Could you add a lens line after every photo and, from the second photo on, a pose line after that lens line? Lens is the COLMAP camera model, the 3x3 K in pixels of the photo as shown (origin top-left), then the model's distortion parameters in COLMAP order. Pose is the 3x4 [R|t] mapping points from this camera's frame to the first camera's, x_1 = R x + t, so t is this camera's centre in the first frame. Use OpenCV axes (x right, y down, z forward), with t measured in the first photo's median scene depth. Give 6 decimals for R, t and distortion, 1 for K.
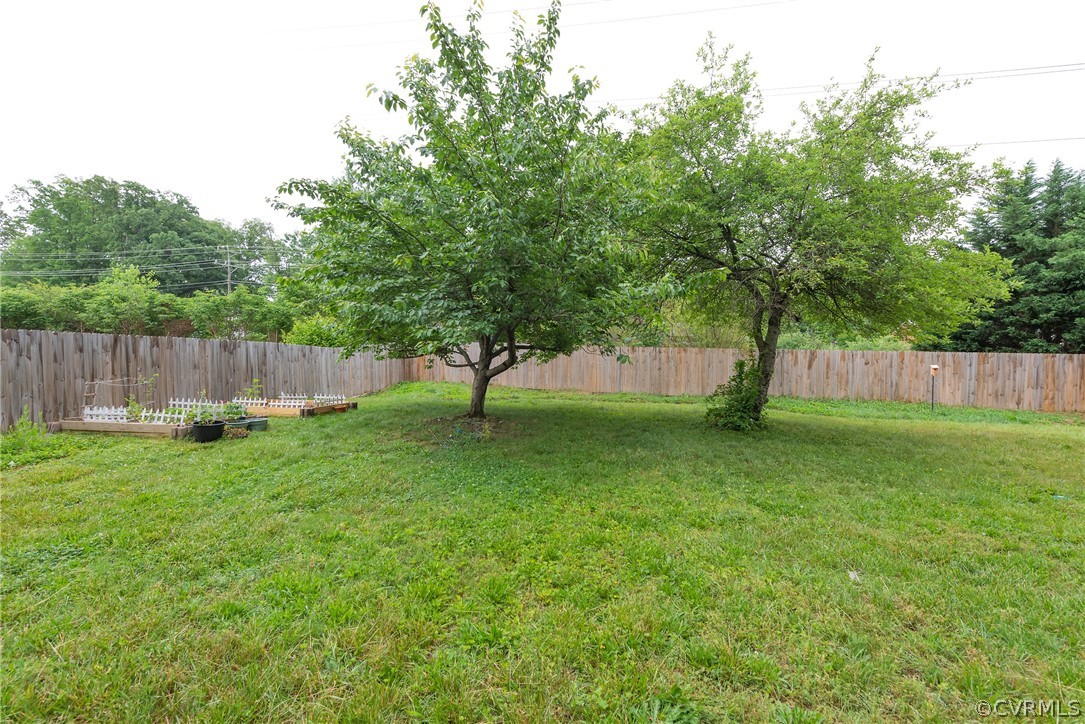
lens RADIAL K [[454.1, 0, 542.5], [0, 454.1, 362.0], [0, 0, 1]] dist [0.022795, -0.006207]
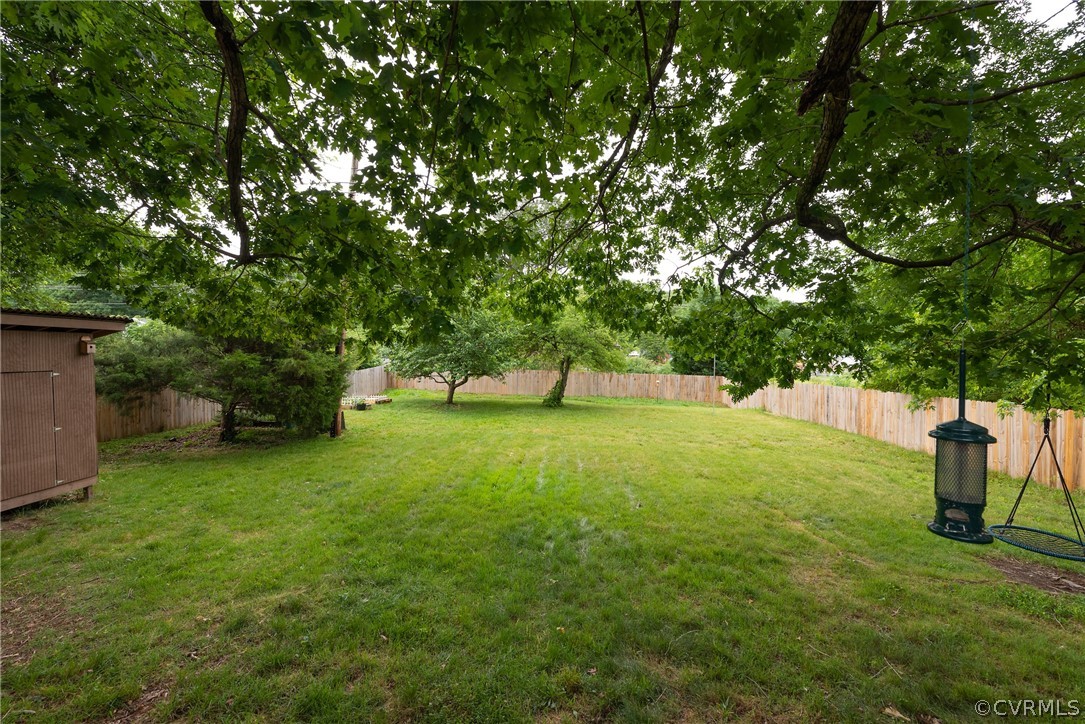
lens RADIAL K [[454.1, 0, 542.5], [0, 454.1, 362.0], [0, 0, 1]] dist [0.022795, -0.006207]
pose [[0.986492, 0.007570, 0.163632, -0.049034], [-0.005435, 0.999894, -0.013492, -0.066343], [-0.163717, 0.012420, 0.986429, -1.358670]]
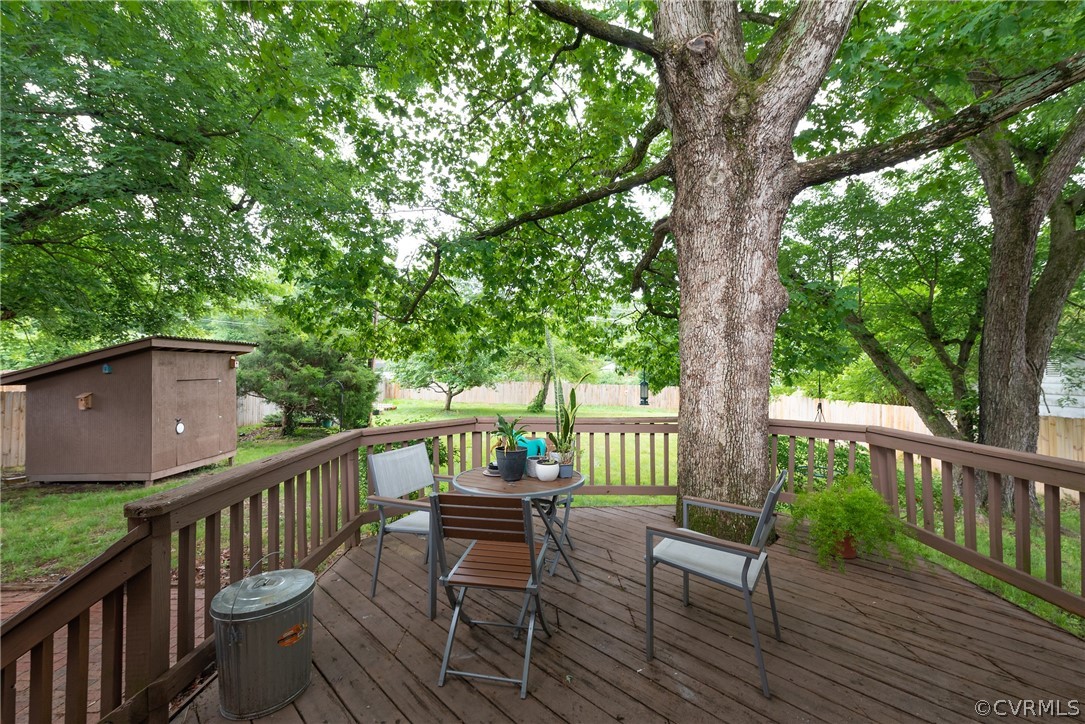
lens RADIAL K [[454.1, 0, 542.5], [0, 454.1, 362.0], [0, 0, 1]] dist [0.022795, -0.006207]
pose [[0.977323, 0.011954, 0.211415, -0.152624], [-0.002702, 0.999028, -0.043996, -0.052904], [-0.211735, 0.042427, 0.976406, -1.733087]]
